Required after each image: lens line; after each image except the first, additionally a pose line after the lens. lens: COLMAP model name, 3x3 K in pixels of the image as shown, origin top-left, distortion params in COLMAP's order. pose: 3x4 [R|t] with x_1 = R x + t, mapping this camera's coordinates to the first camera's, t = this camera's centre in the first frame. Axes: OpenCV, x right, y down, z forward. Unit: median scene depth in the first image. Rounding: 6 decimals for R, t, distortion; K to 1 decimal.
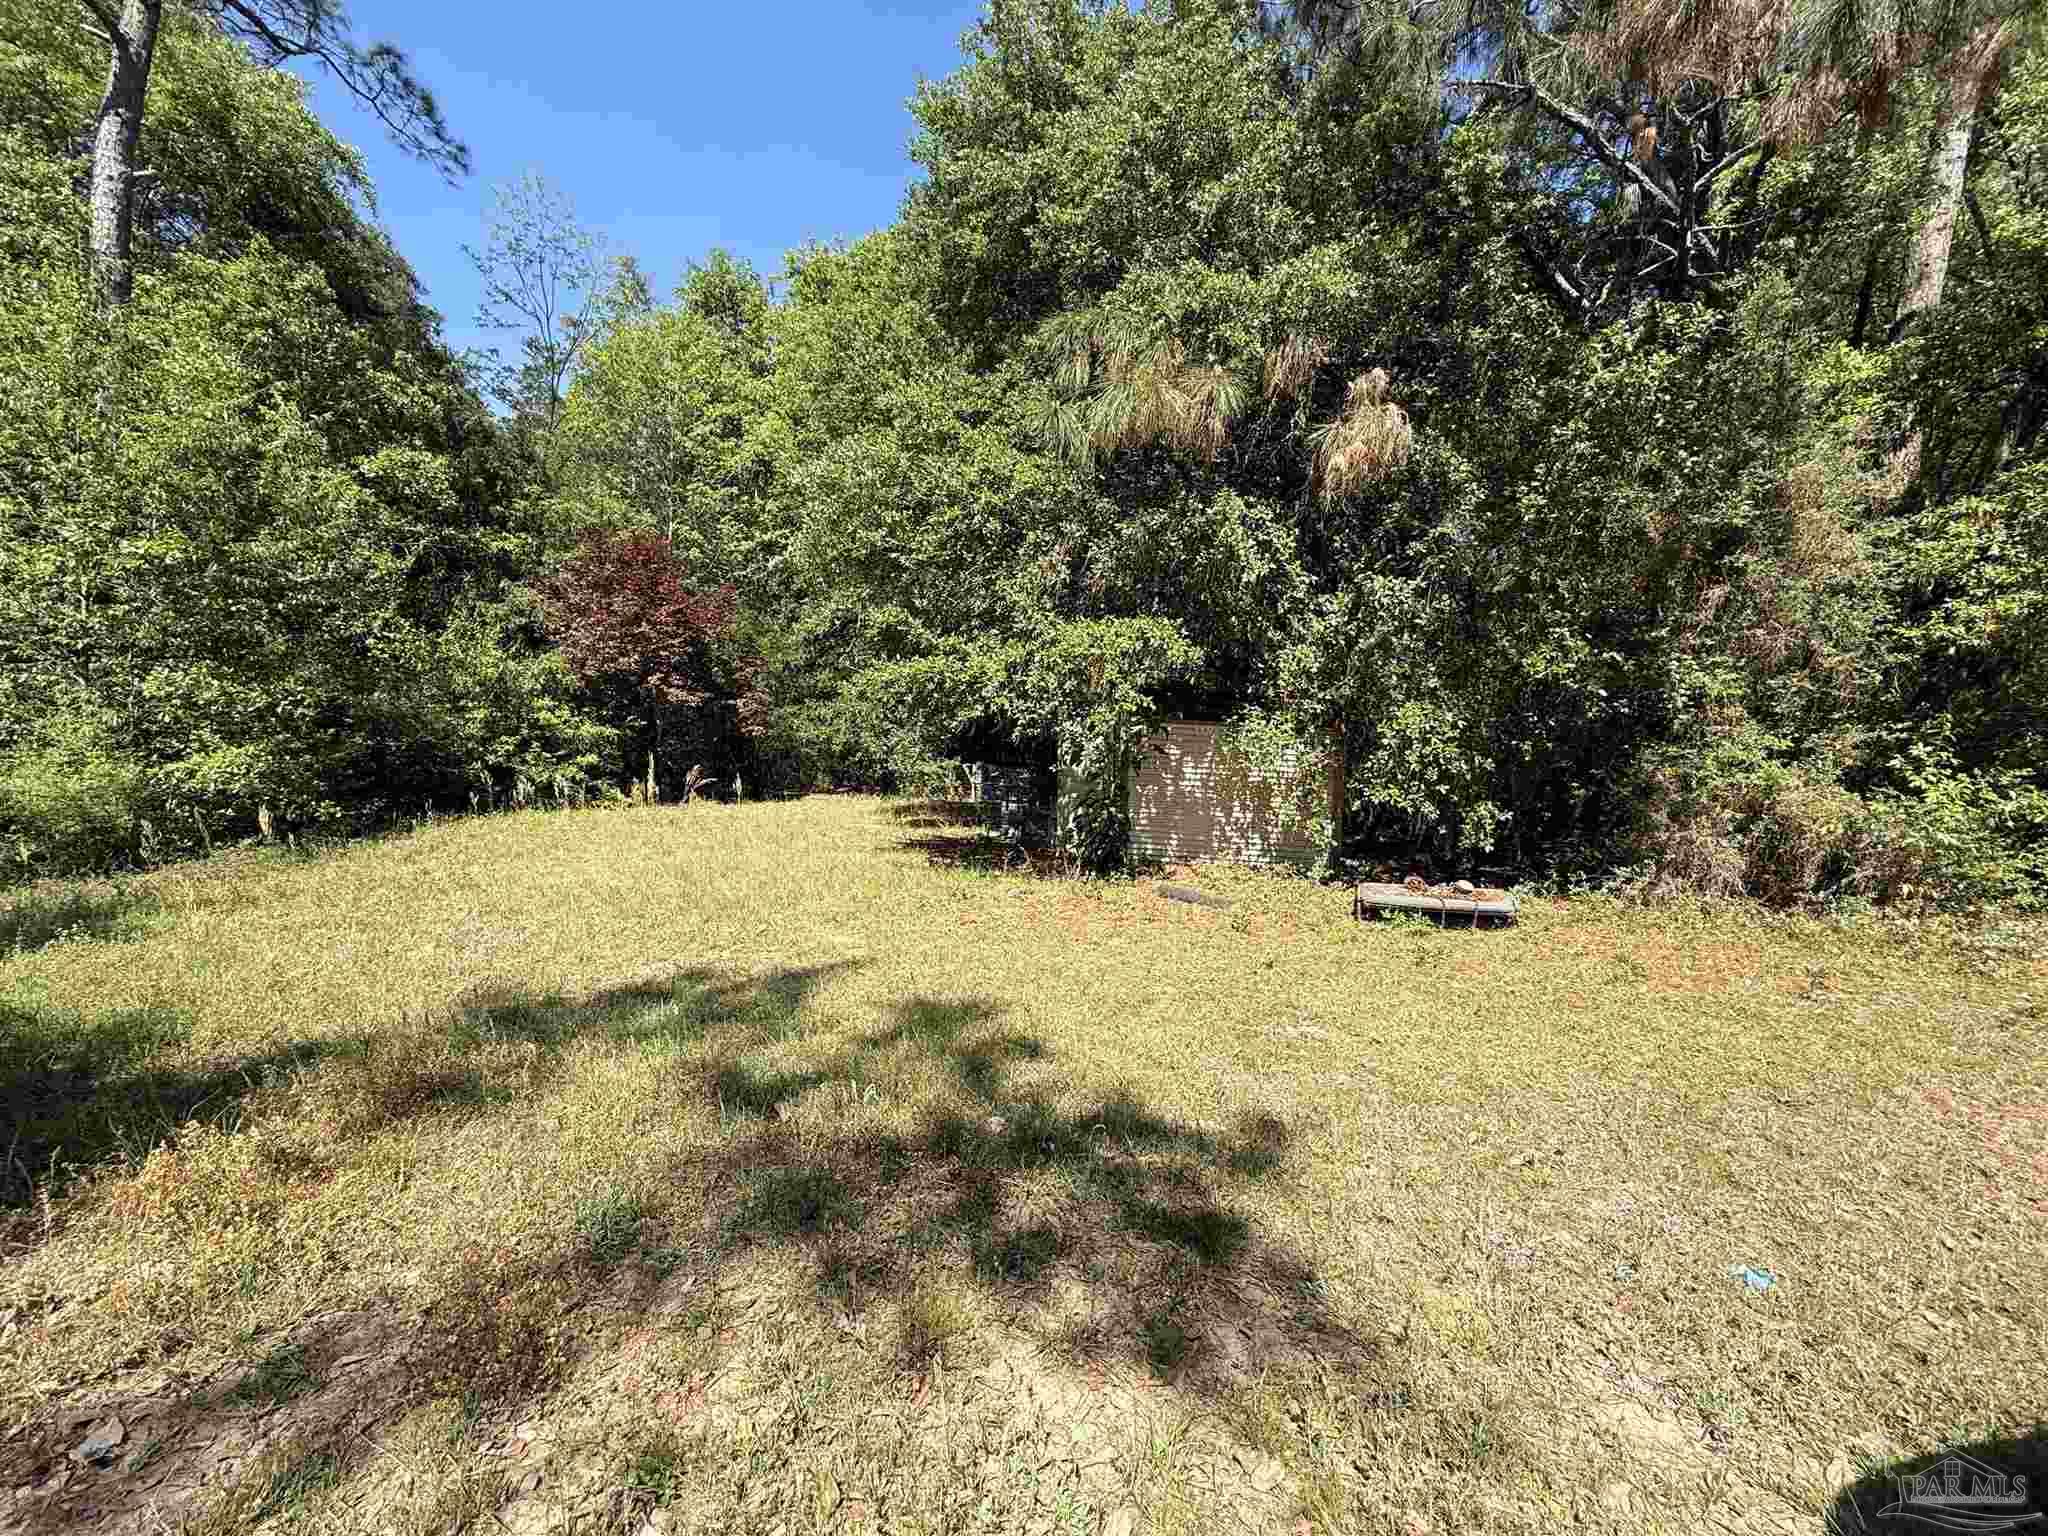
lens RADIAL K [[814.1, 0, 1029.1], [0, 814.1, 746.1], [0, 0, 1]] dist [0.002724, -0.001476]
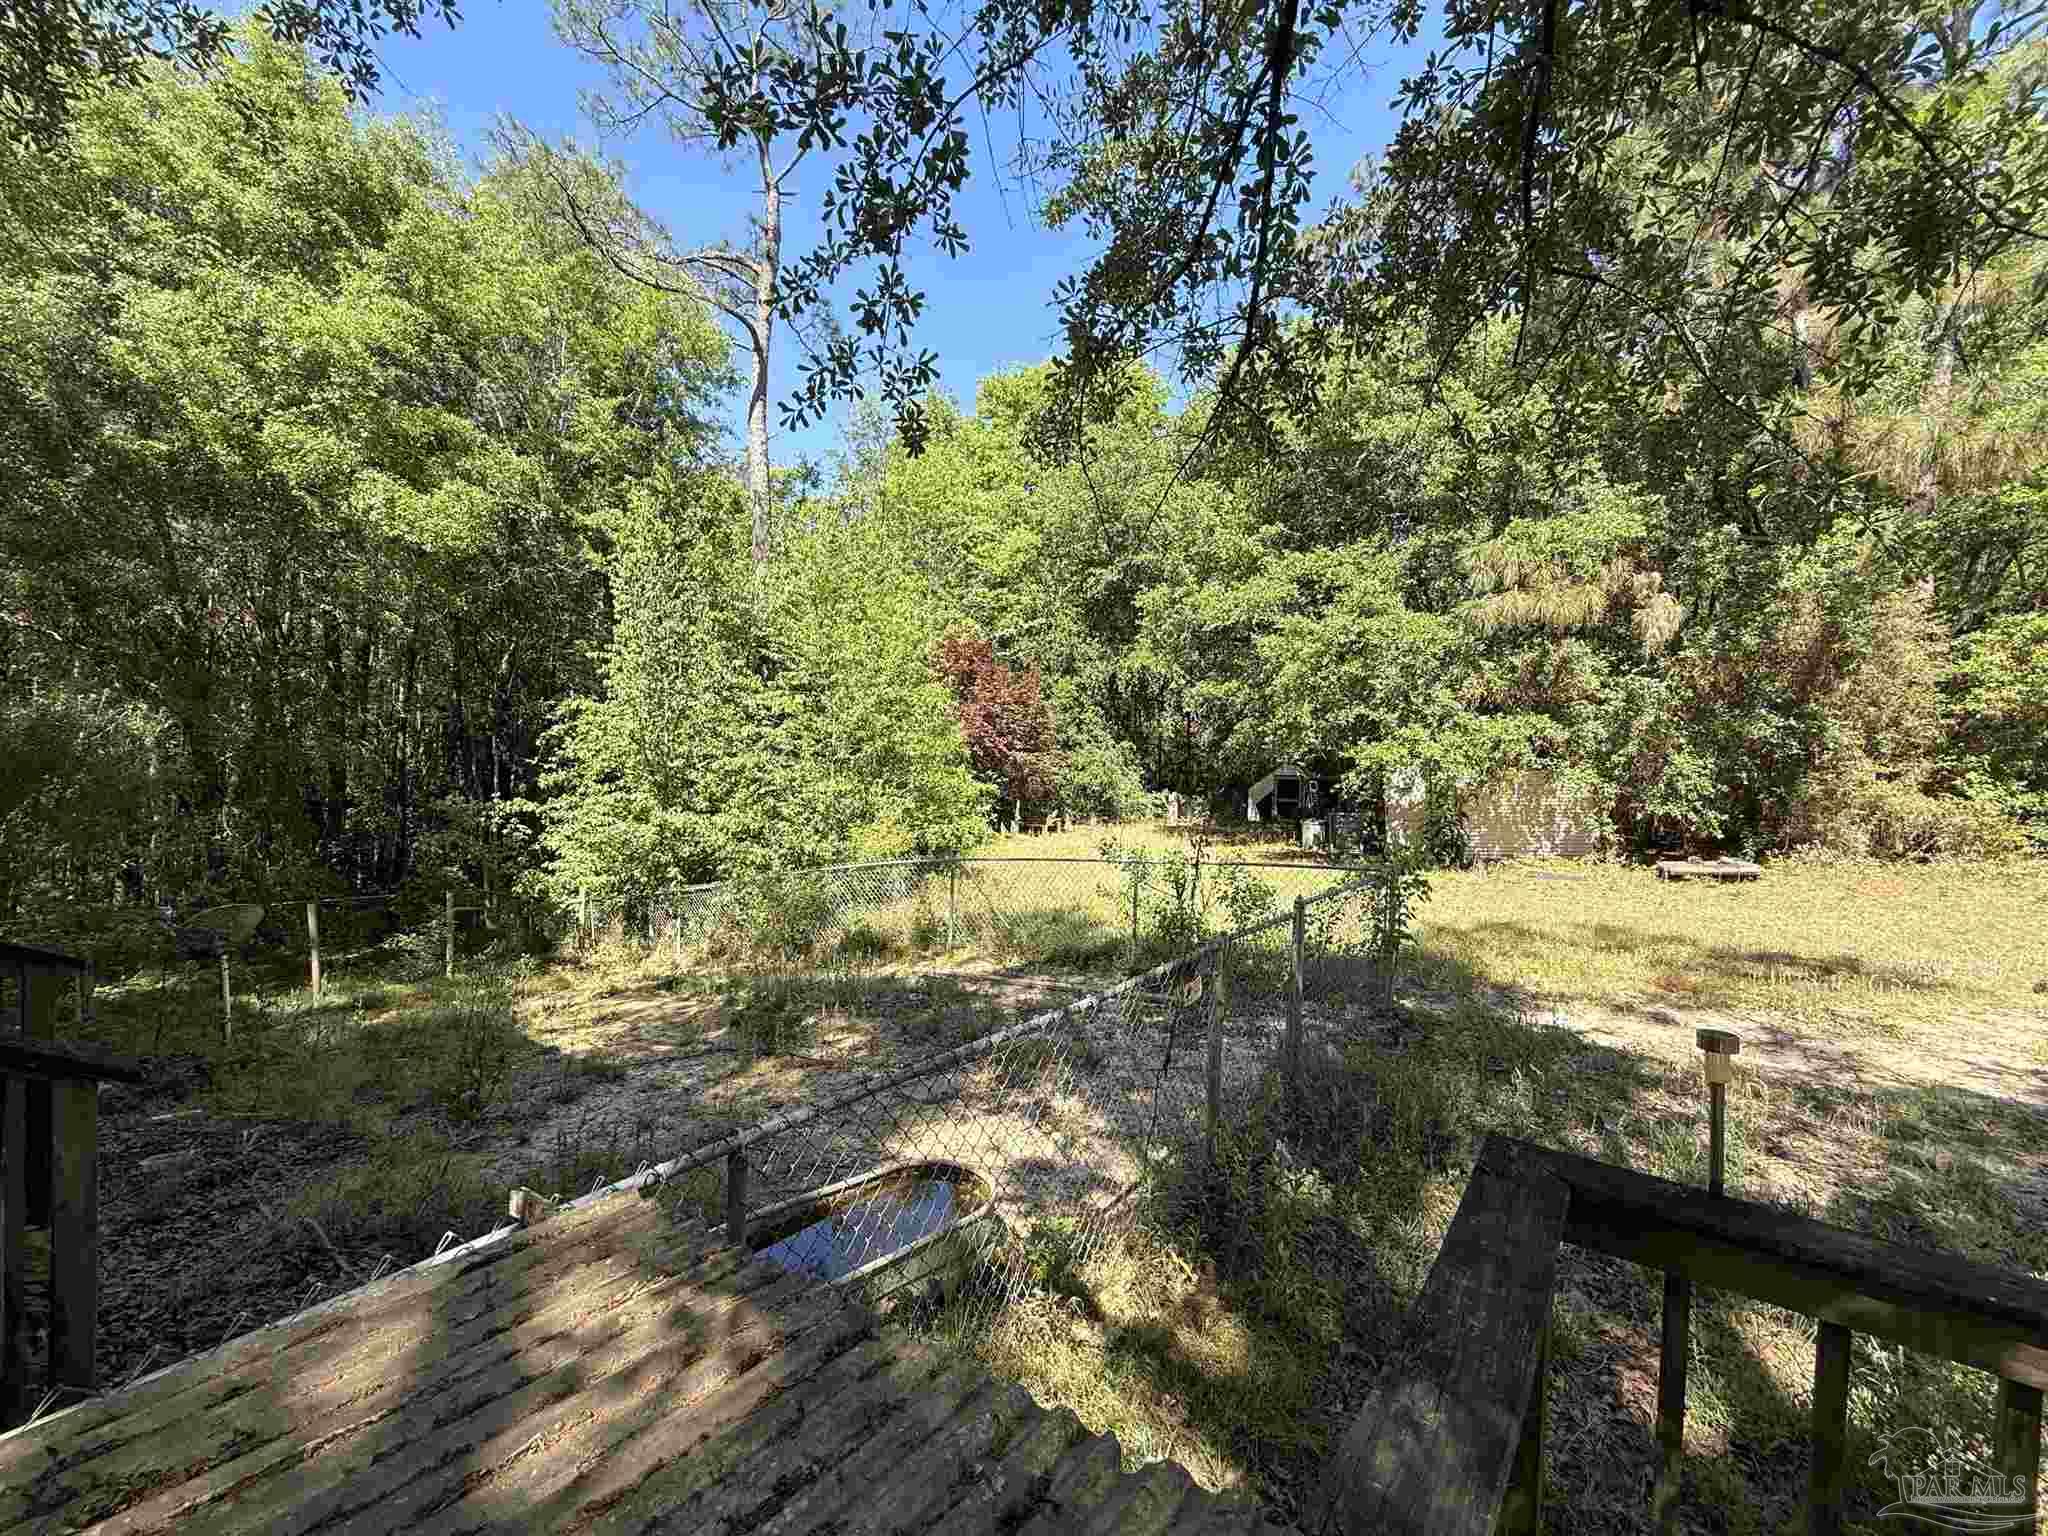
lens RADIAL K [[814.1, 0, 1019.7], [0, 814.1, 756.0], [0, 0, 1]] dist [0.002724, -0.001476]
pose [[0.998044, -0.046809, 0.041428, -0.989486], [0.047156, 0.998860, -0.007432, -0.106294], [-0.041033, 0.009371, 0.999114, -0.665920]]
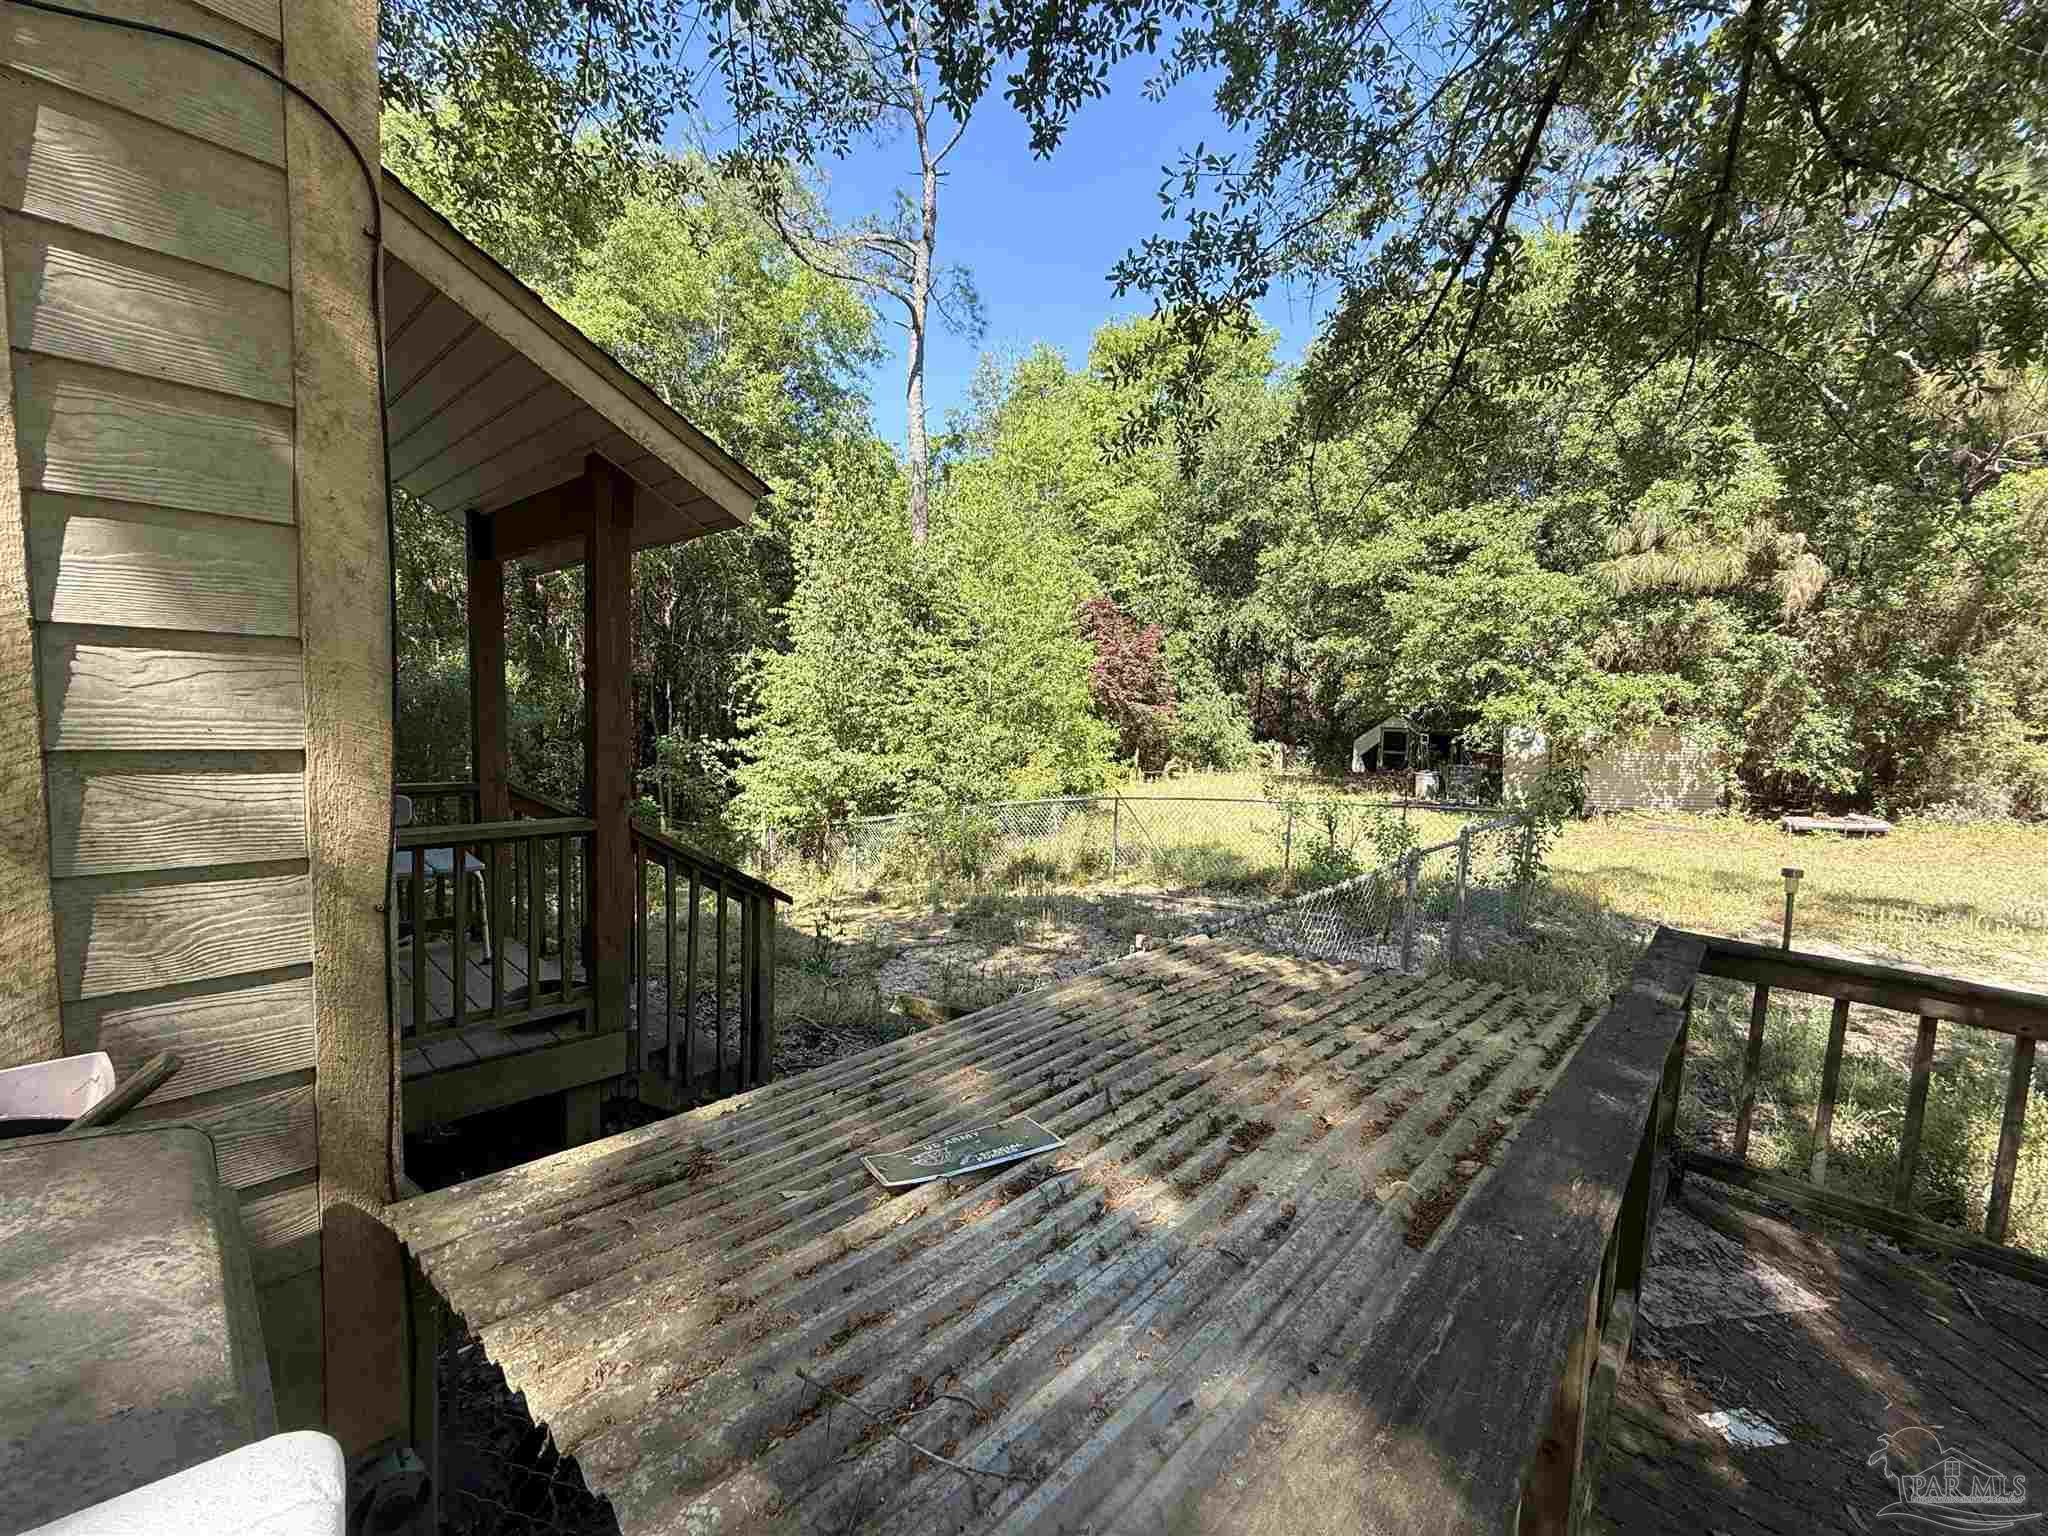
lens RADIAL K [[814.1, 0, 1025.3], [0, 814.1, 756.2], [0, 0, 1]] dist [0.002724, -0.001476]
pose [[0.998071, -0.032201, -0.053087, -1.134663], [0.034983, 0.998016, 0.052347, -0.115380], [0.051296, -0.054103, 0.997217, -0.850132]]
